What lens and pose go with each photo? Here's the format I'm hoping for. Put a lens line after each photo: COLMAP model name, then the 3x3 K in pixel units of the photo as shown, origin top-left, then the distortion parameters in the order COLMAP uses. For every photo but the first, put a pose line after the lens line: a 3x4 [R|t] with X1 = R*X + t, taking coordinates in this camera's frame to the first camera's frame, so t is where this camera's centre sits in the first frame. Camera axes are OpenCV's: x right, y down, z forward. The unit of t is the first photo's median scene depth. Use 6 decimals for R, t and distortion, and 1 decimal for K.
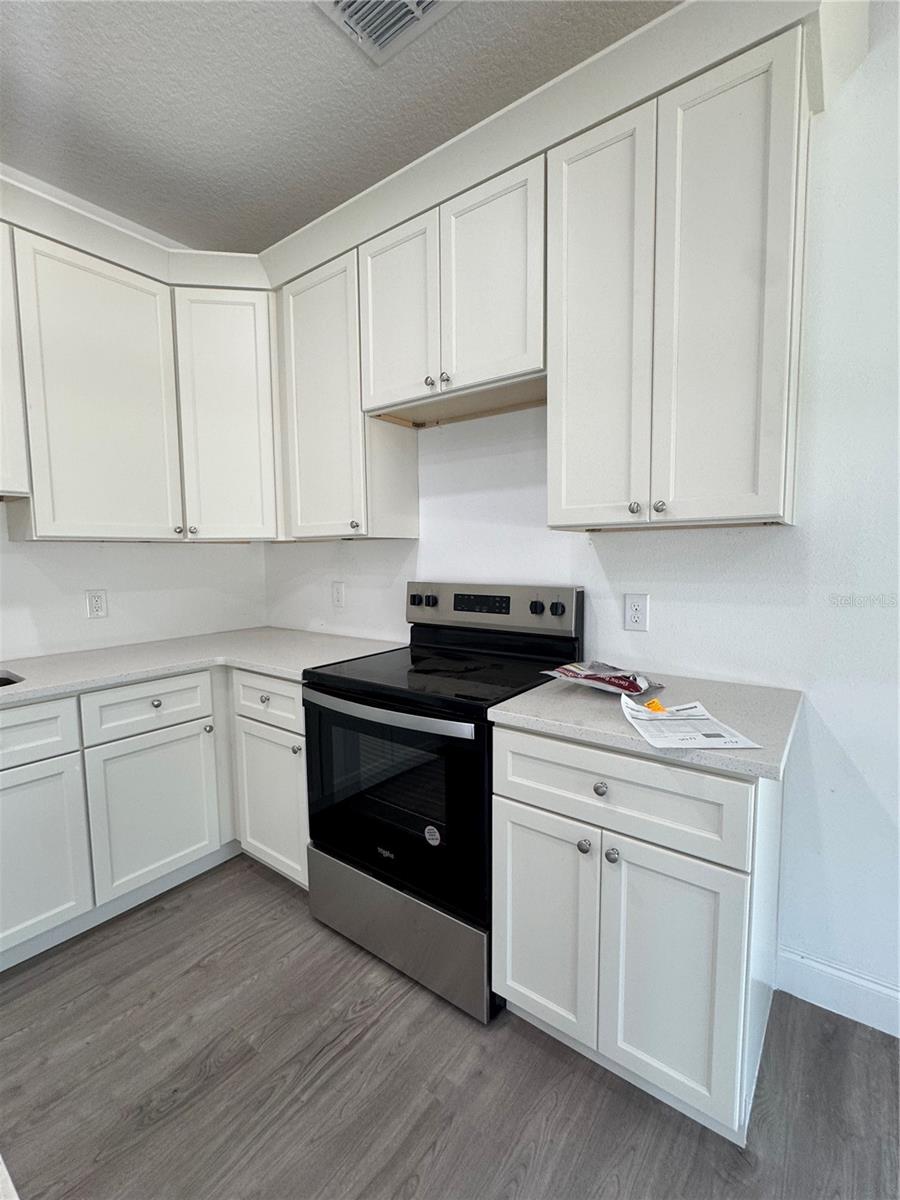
lens RADIAL K [[530.1, 0, 449.0], [0, 530.1, 596.9], [0, 0, 1]] dist [-0.003391, 0.000604]
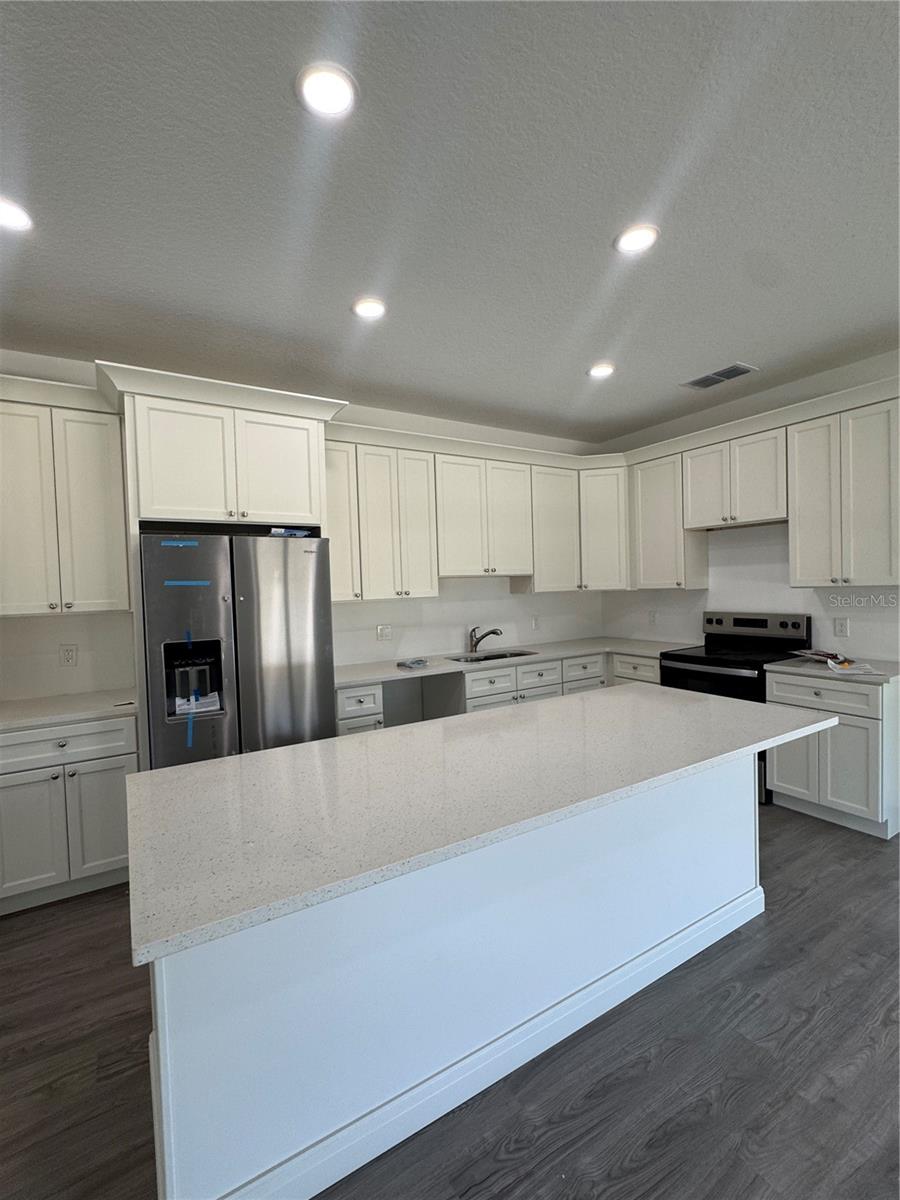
lens RADIAL K [[530.1, 0, 450.7], [0, 530.1, 600.1], [0, 0, 1]] dist [-0.003391, 0.000604]
pose [[0.932149, -0.008383, -0.361979, -0.267318], [-0.007174, 0.999108, -0.041612, 0.017923], [0.362005, 0.041385, 0.931257, -1.251938]]
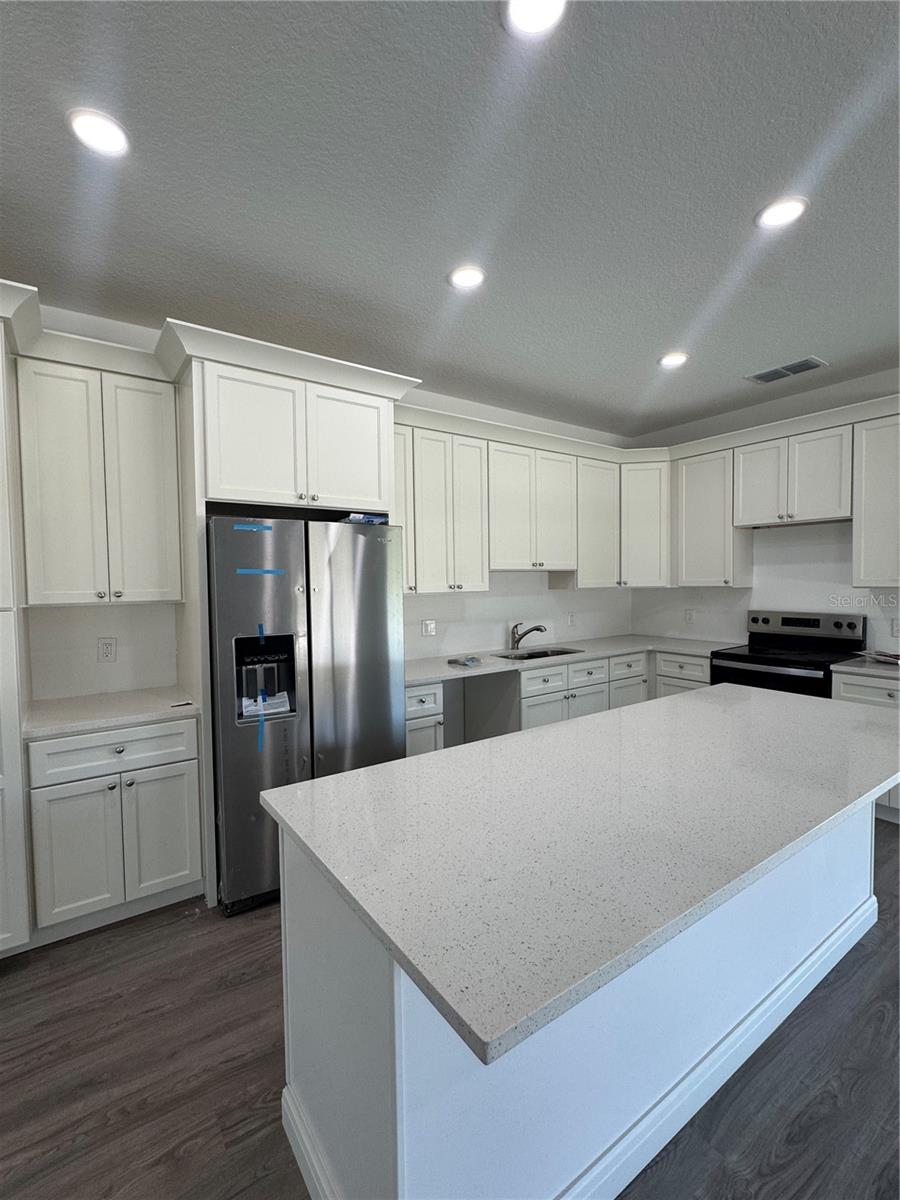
lens RADIAL K [[530.1, 0, 448.9], [0, 530.1, 599.4], [0, 0, 1]] dist [-0.003391, 0.000604]
pose [[0.951989, 0.008135, -0.306026, -0.583928], [-0.019644, 0.999210, -0.034545, 0.020813], [0.305503, 0.038898, 0.951396, -1.265860]]
